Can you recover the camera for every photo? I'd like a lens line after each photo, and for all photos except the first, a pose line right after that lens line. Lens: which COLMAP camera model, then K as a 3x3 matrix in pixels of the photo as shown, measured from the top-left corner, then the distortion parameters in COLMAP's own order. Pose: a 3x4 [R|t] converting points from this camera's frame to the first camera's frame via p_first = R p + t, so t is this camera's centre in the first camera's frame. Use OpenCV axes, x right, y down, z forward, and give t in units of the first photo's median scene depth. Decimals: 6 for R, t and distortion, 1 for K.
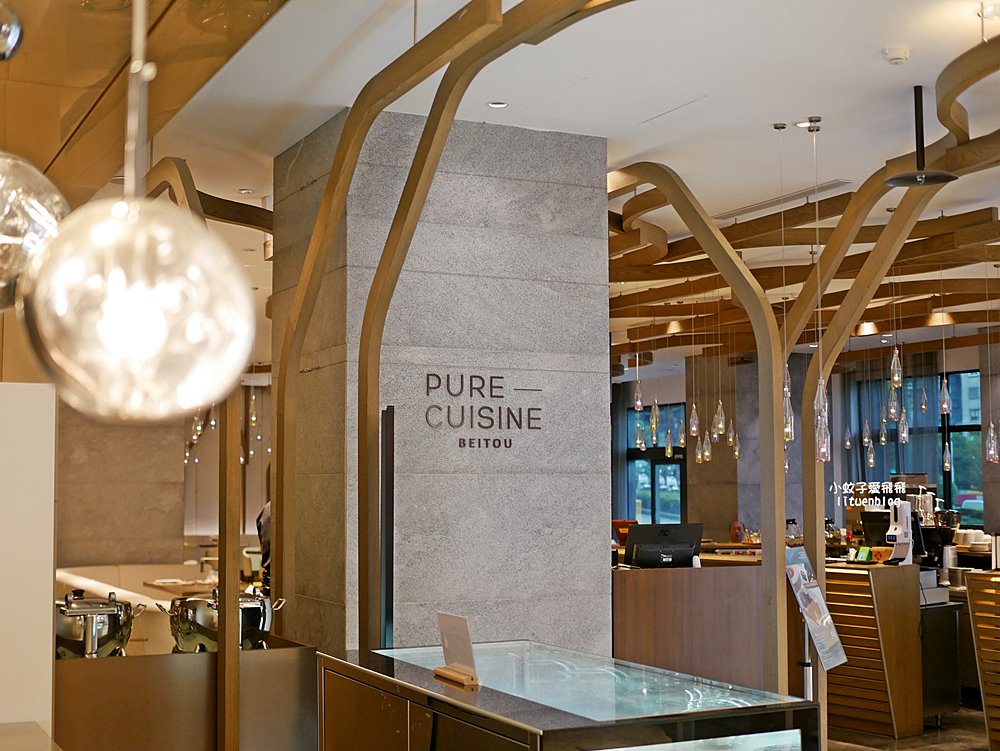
lens RADIAL K [[1443.7, 0, 499.4], [0, 1443.7, 375.6], [0, 0, 1]] dist [-0.070269, 0.000000]
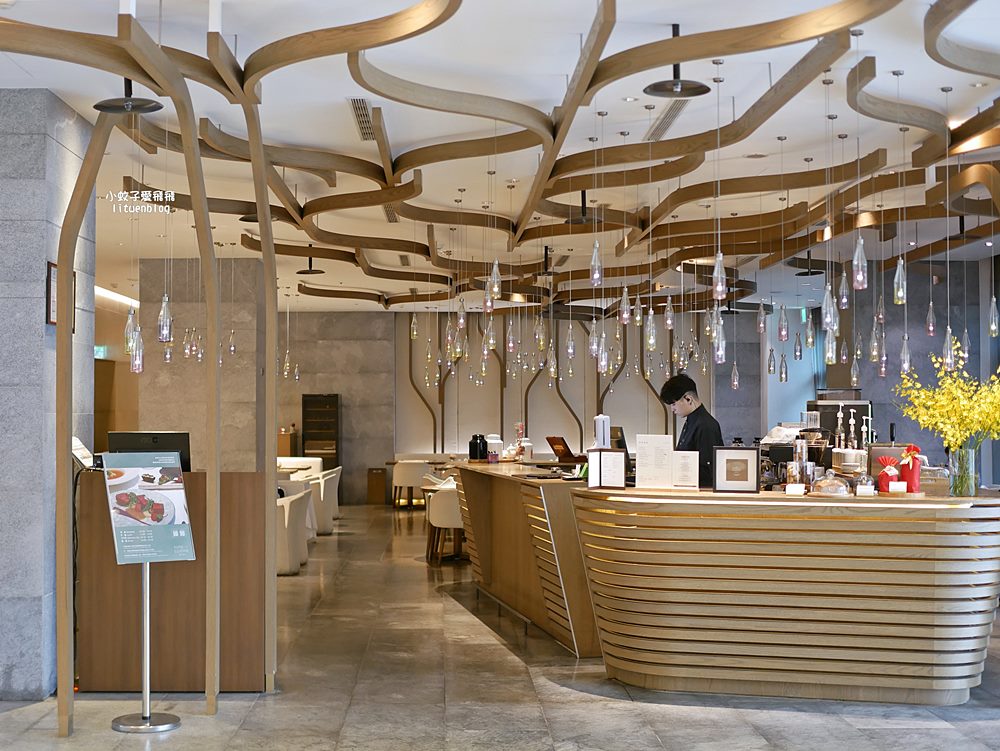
lens RADIAL K [[1443.7, 0, 498.9], [0, 1443.7, 375.8], [0, 0, 1]] dist [-0.070269, 0.000000]
pose [[0.902667, -0.010163, -0.430220, 0.778690], [0.031768, 0.998567, 0.043066, 0.019835], [0.429166, -0.052541, 0.901696, 0.119299]]
